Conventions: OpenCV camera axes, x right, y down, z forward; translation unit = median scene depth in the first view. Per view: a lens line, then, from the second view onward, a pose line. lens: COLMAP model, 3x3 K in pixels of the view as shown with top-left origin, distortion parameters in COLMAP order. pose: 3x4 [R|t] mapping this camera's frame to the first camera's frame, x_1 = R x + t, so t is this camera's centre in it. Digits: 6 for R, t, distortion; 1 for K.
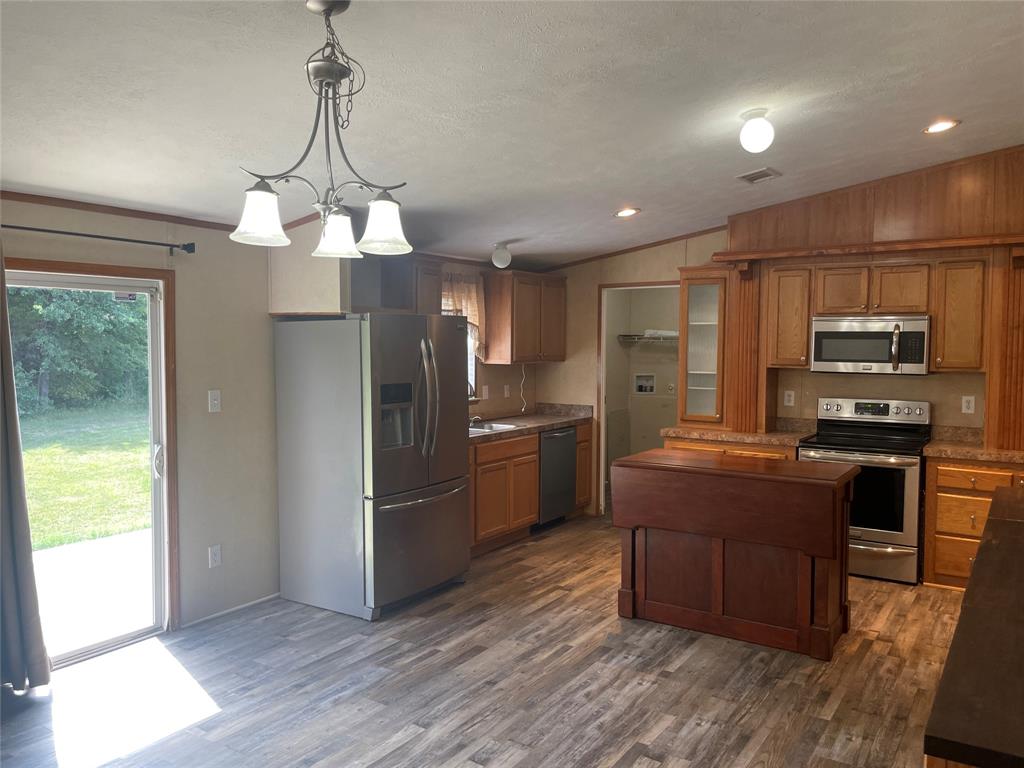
lens RADIAL K [[774.7, 0, 513.1], [0, 774.7, 385.7], [0, 0, 1]] dist [0.001795, -0.001254]
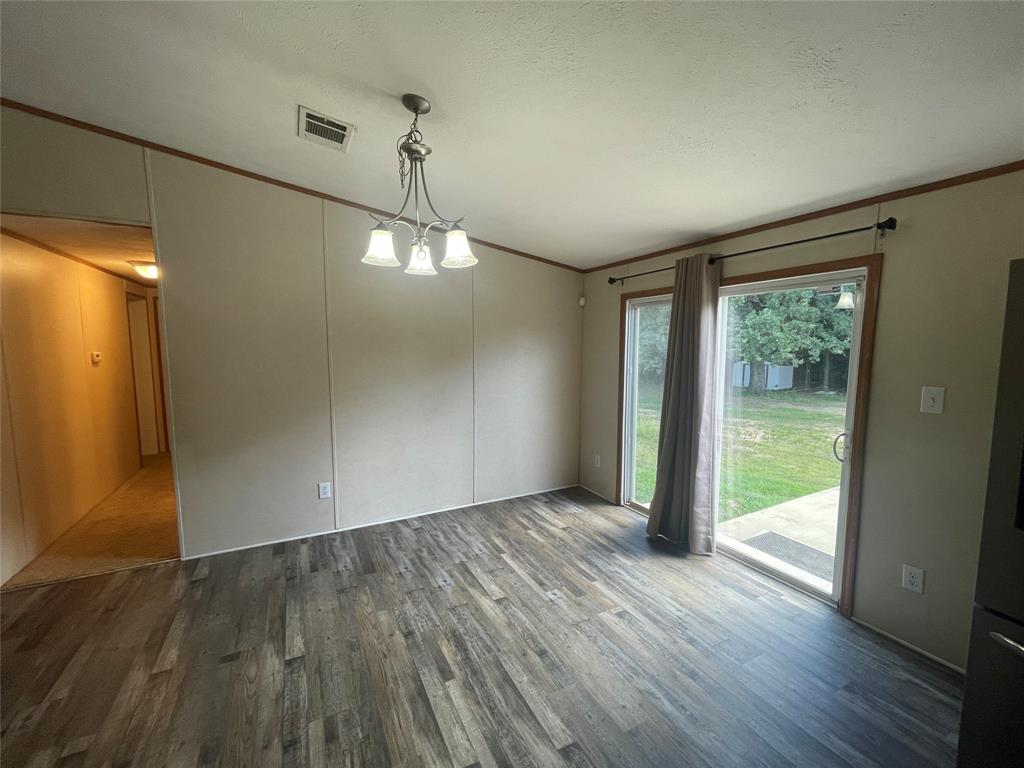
lens RADIAL K [[416.5, 0, 512.3], [0, 416.5, 381.7], [0, 0, 1]] dist [0.003756, -0.001288]
pose [[-0.482072, 0.074743, -0.872938, 0.268125], [-0.050542, 0.992323, 0.112876, -0.032981], [0.874673, 0.098534, -0.474593, 0.993222]]
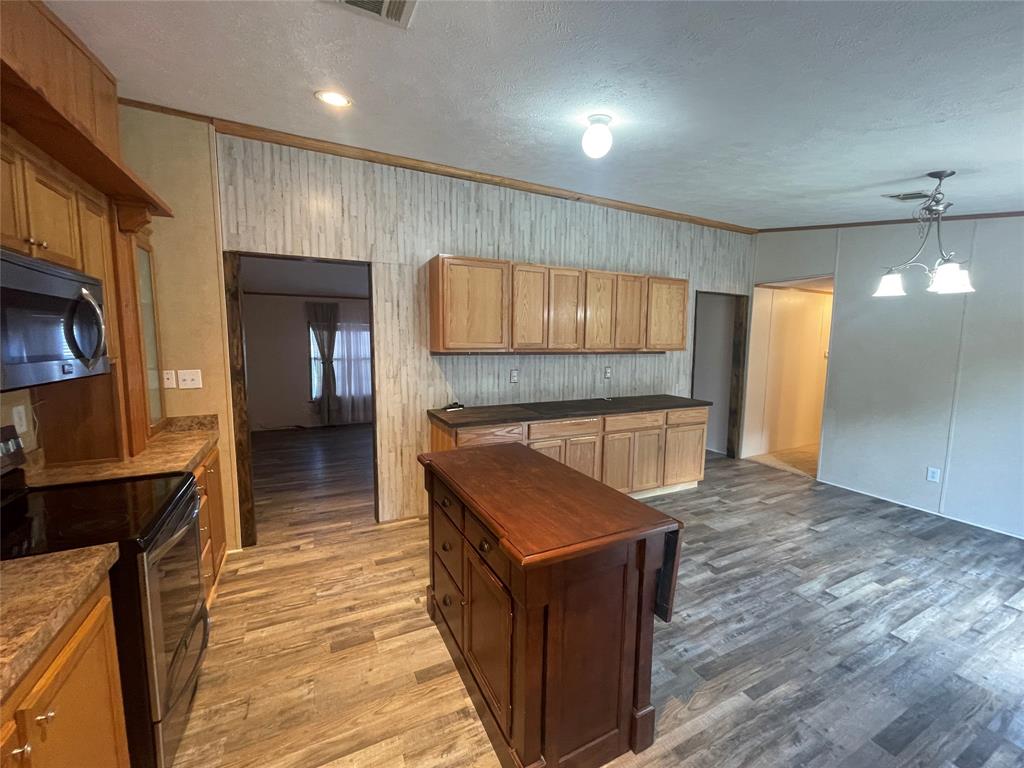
lens RADIAL K [[416.5, 0, 508.4], [0, 416.5, 385.8], [0, 0, 1]] dist [0.003756, -0.001288]
pose [[-0.863338, -0.069273, 0.499849, 0.104365], [0.014117, 0.986830, 0.161145, -0.079202], [-0.504429, 0.146178, -0.850989, 1.619579]]
